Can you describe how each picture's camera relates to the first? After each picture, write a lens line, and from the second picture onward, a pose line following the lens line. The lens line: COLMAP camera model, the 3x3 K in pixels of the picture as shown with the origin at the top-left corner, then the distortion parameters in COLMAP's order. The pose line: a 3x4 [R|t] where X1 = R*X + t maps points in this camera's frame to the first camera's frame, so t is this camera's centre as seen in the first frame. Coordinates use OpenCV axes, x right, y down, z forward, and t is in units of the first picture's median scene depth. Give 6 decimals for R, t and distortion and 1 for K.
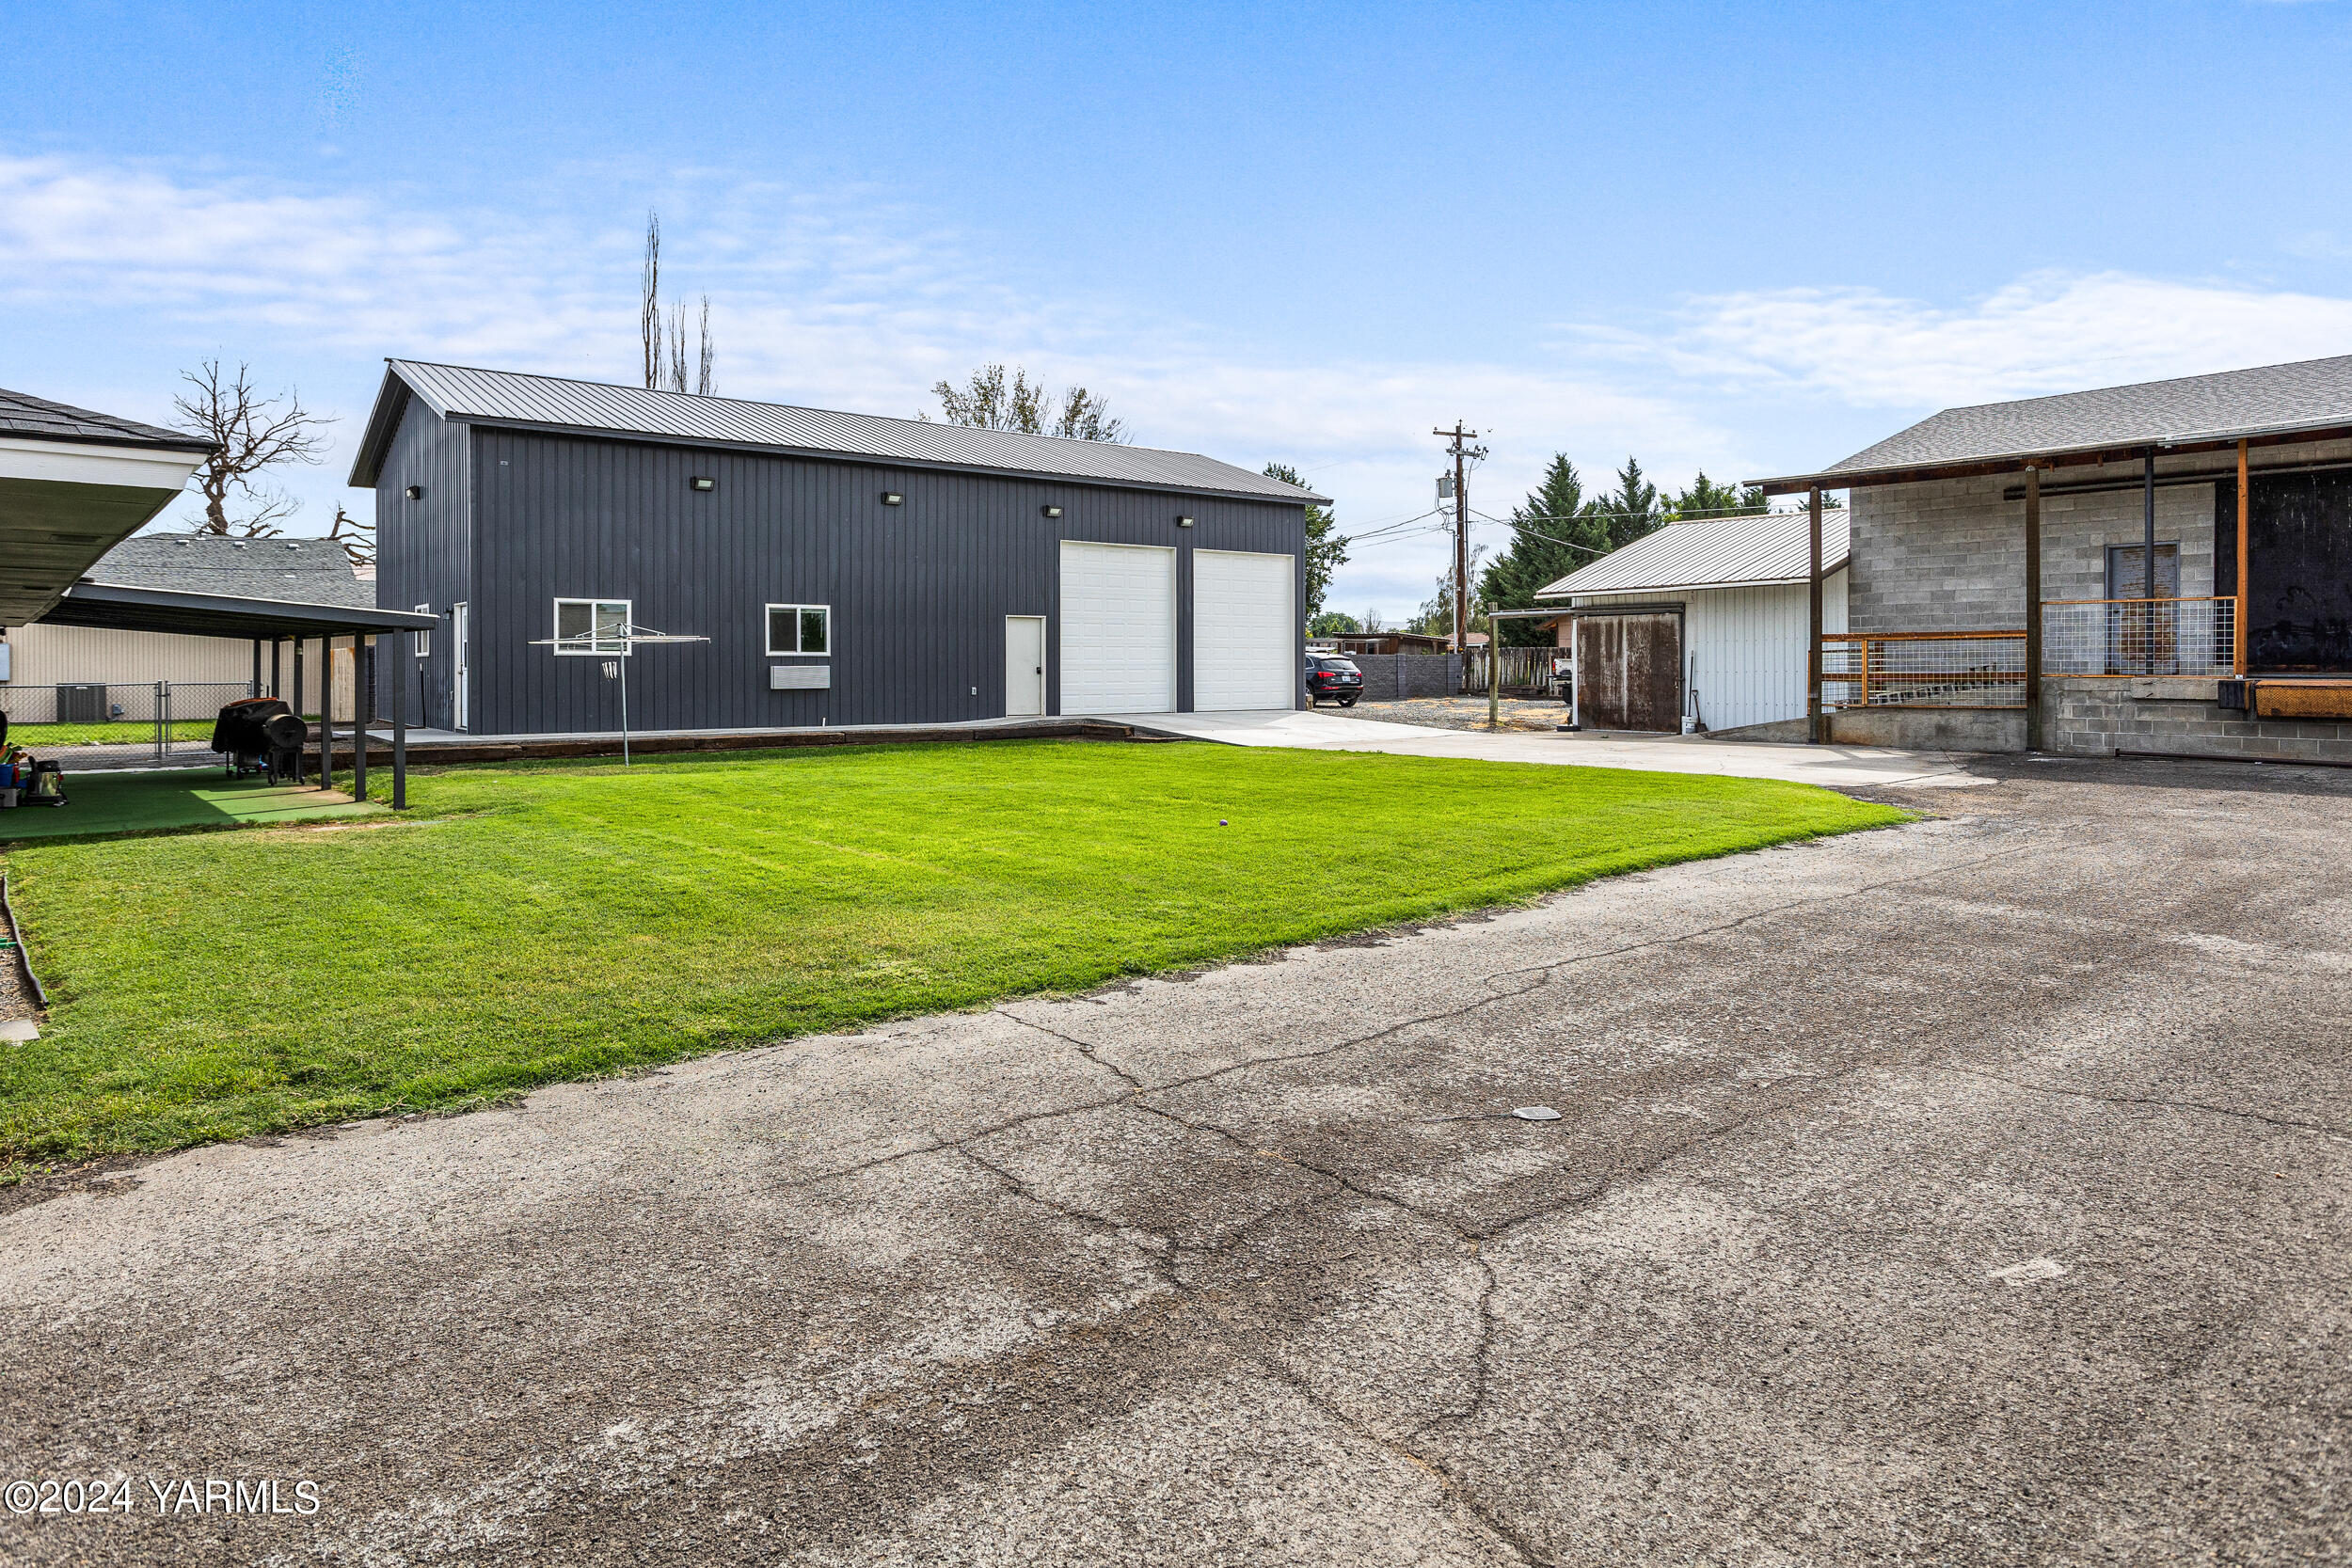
lens RADIAL K [[1386.5, 0, 1174.7], [0, 1386.5, 721.4], [0, 0, 1]] dist [-0.017017, 0.002015]
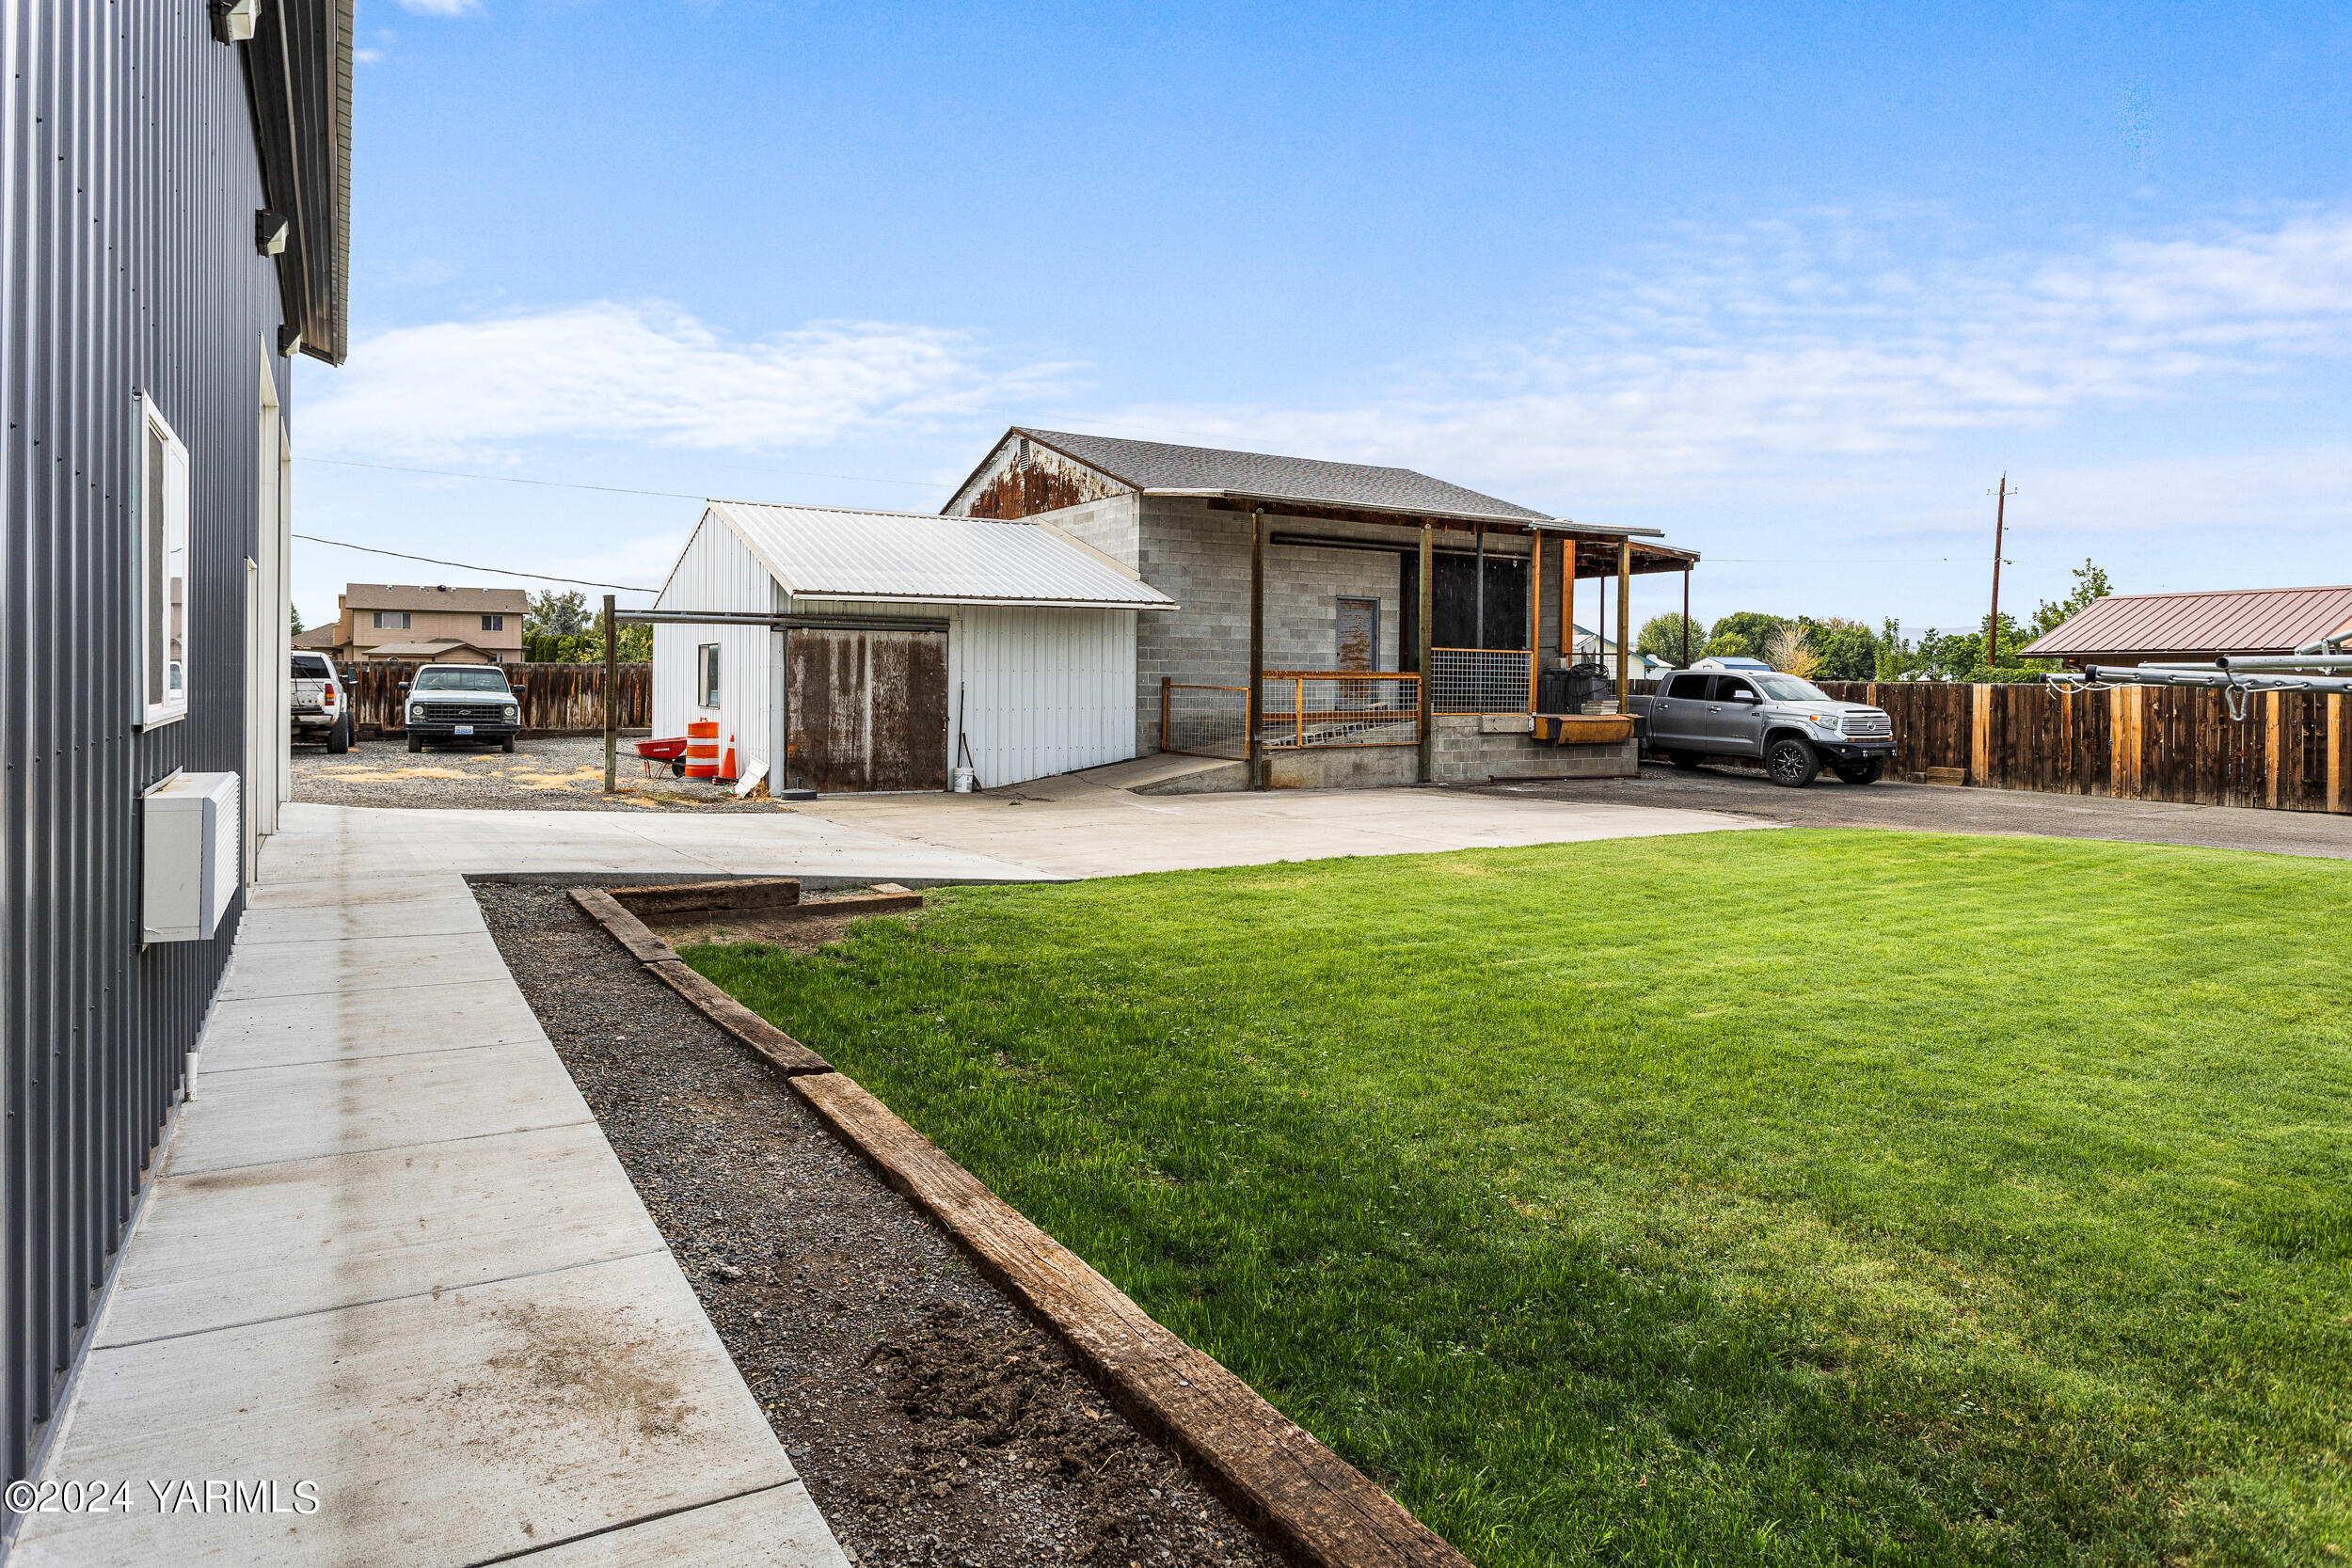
lens RADIAL K [[1418.8, 0, 1178.1], [0, 1418.8, 688.0], [0, 0, 1]] dist [-0.002625, 0.000890]
pose [[0.134621, -0.000342, 0.990897, -0.386336], [0.029717, 0.999552, -0.003692, -0.040829], [-0.990451, 0.029944, 0.134571, 0.764050]]
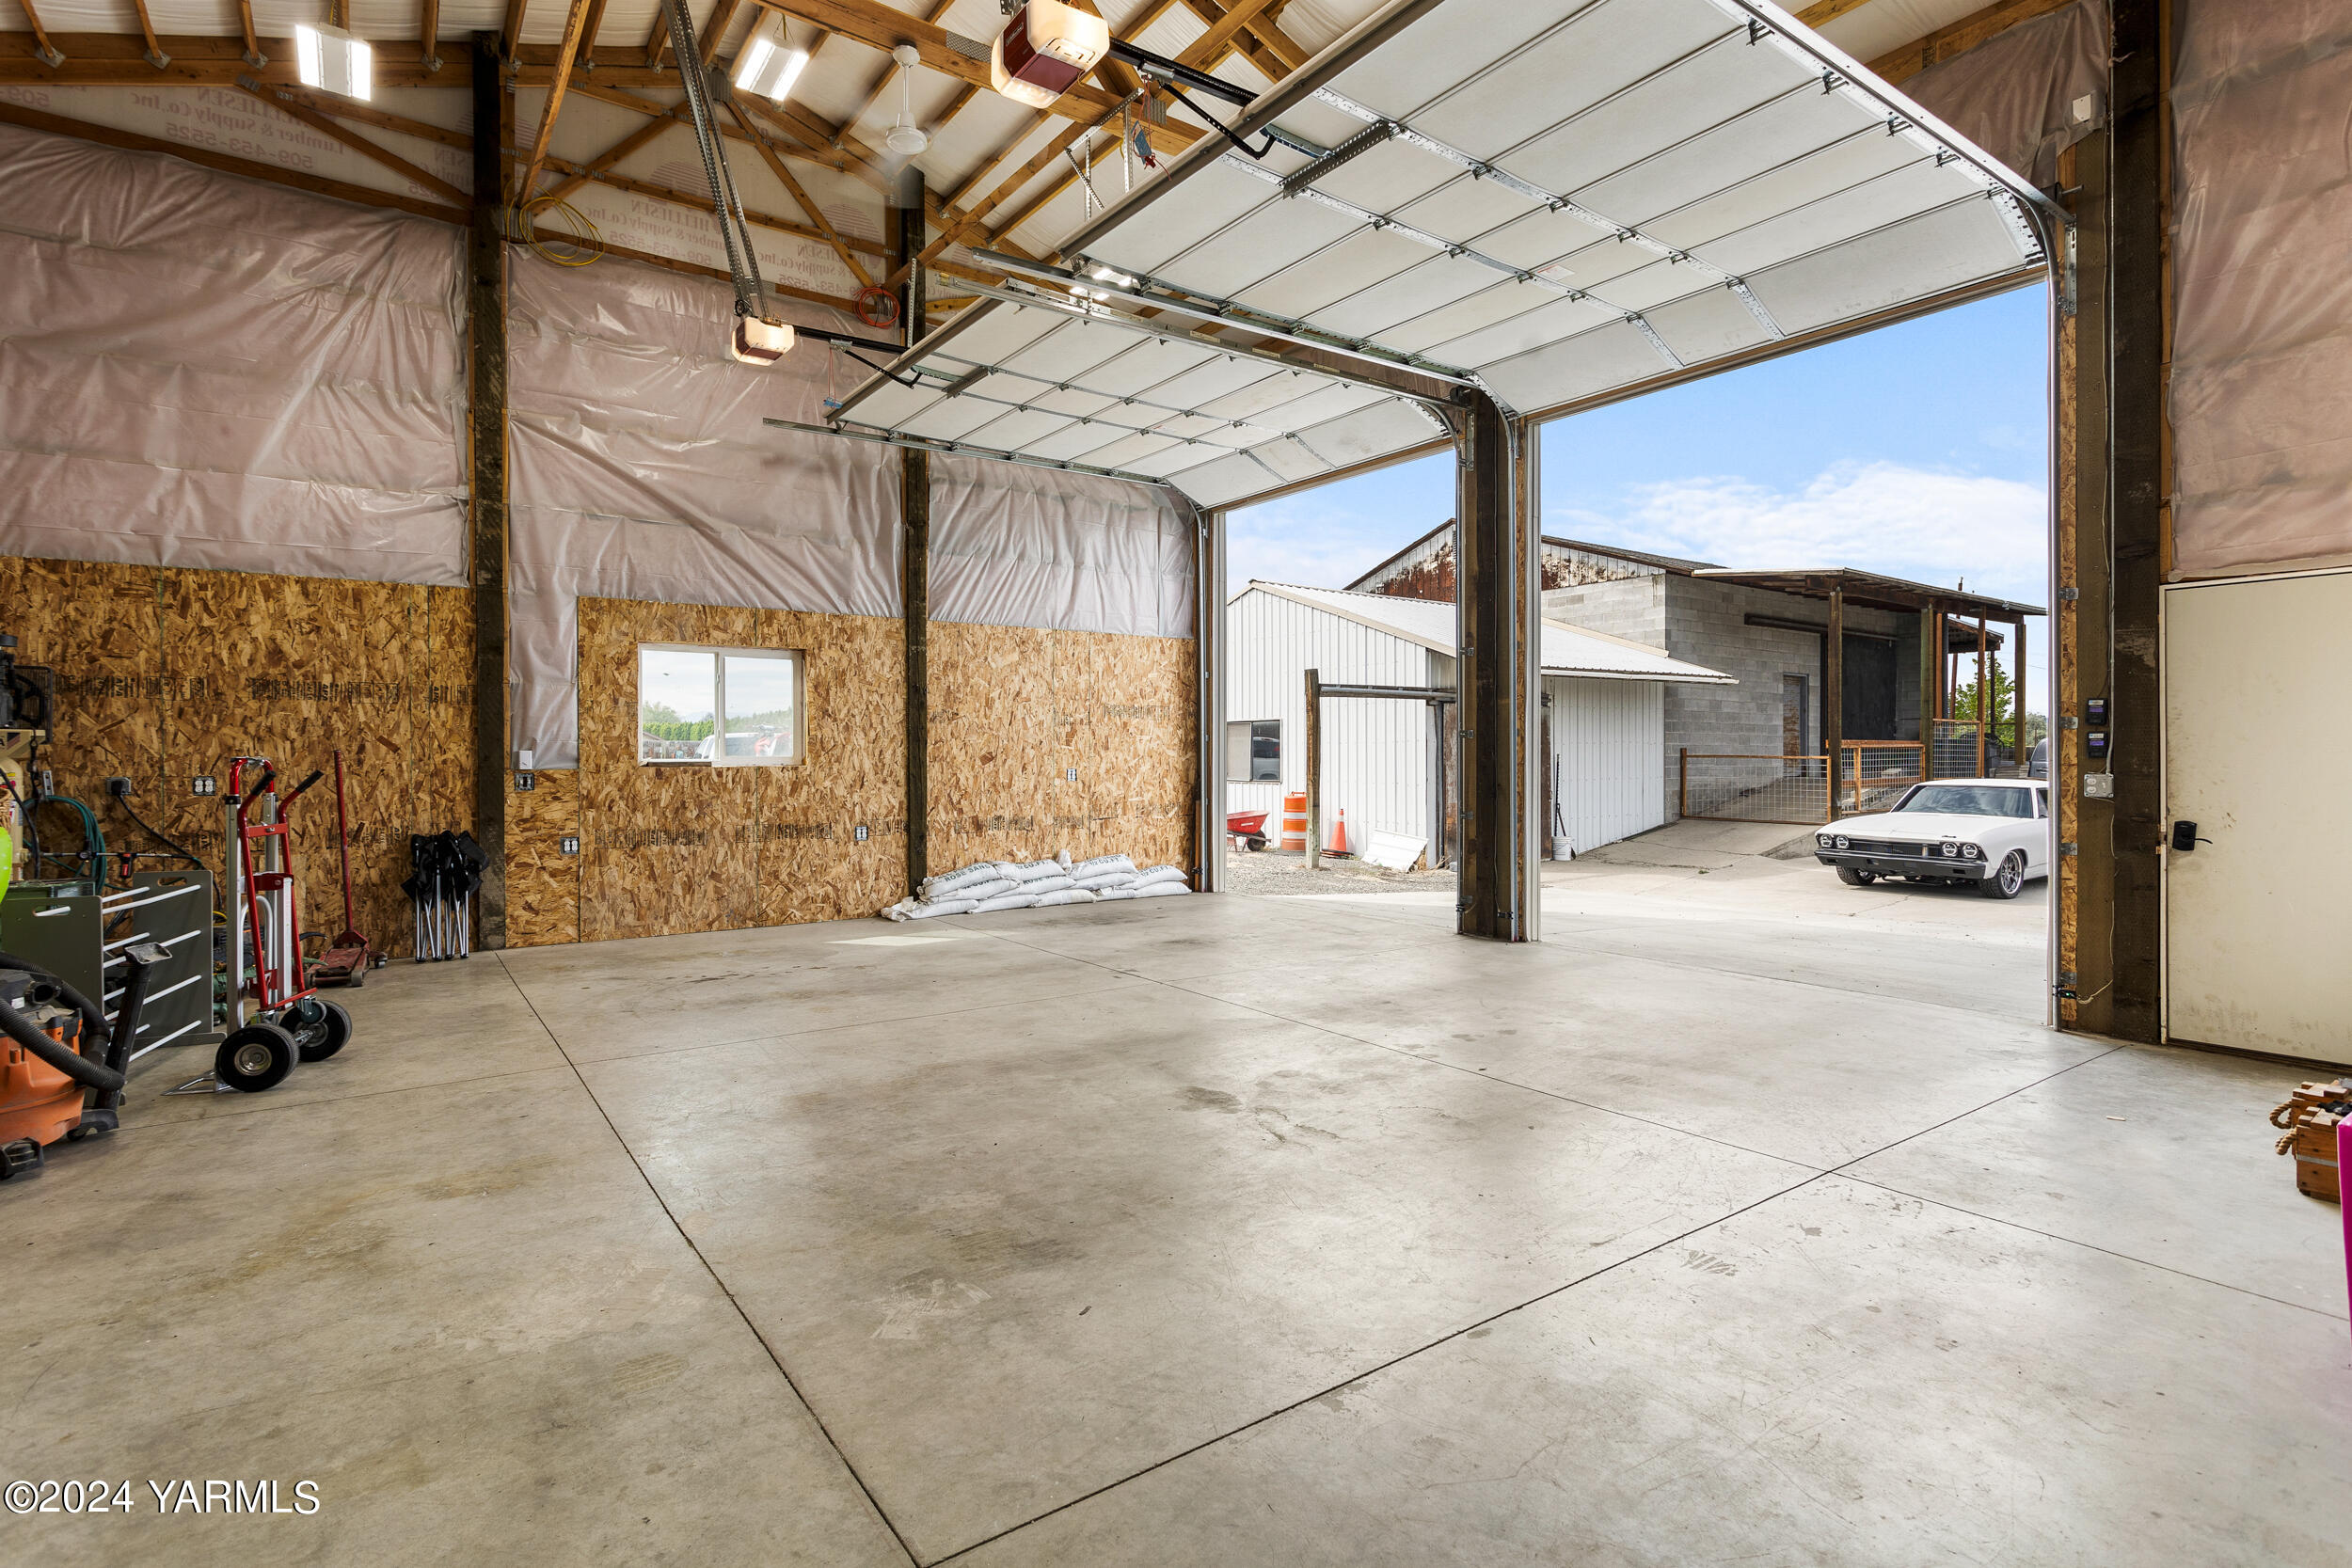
lens RADIAL K [[1161.6, 0, 1170.1], [0, 1161.6, 756.0], [0, 0, 1]] dist [0.025069, 0.000383]
pose [[0.048037, 0.005147, 0.998832, -0.307860], [0.041628, 0.999108, -0.007151, -0.053800], [-0.997978, 0.041923, 0.047780, 1.175762]]
